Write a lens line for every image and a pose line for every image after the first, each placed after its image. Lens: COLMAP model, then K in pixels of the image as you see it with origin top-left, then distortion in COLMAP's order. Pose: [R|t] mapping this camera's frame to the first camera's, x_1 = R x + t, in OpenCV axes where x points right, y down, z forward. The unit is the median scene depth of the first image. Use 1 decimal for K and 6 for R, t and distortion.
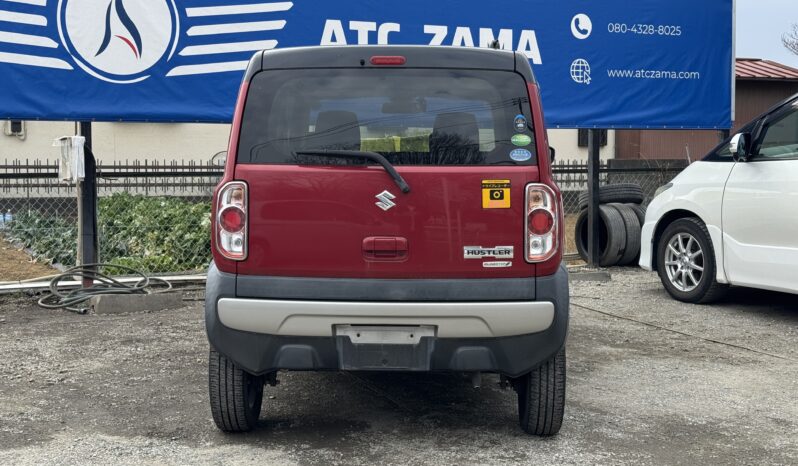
lens RADIAL K [[1202.3, 0, 399.0], [0, 1202.3, 233.0], [0, 0, 1]] dist [0.138785, -0.037913]
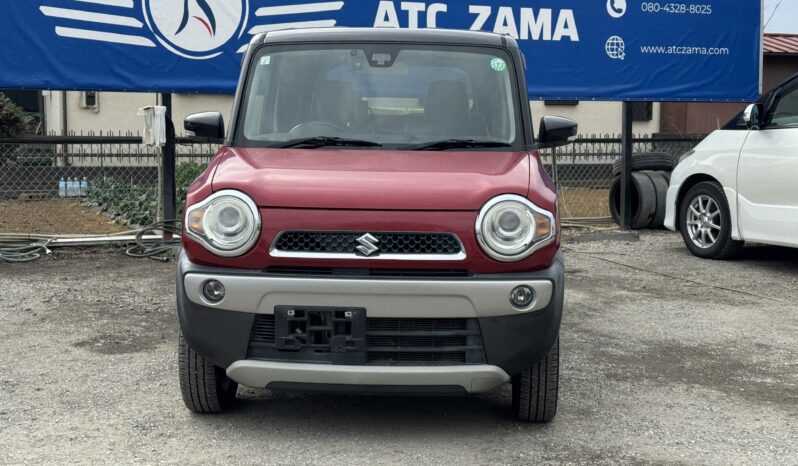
lens RADIAL K [[1202.3, 0, 399.0], [0, 1202.3, 233.0], [0, 0, 1]] dist [0.138785, -0.037913]
pose [[0.999029, 0.006960, -0.043502, 0.007017], [-0.006127, 0.999796, 0.019257, 0.014619], [0.043627, -0.018972, 0.998868, -0.111158]]
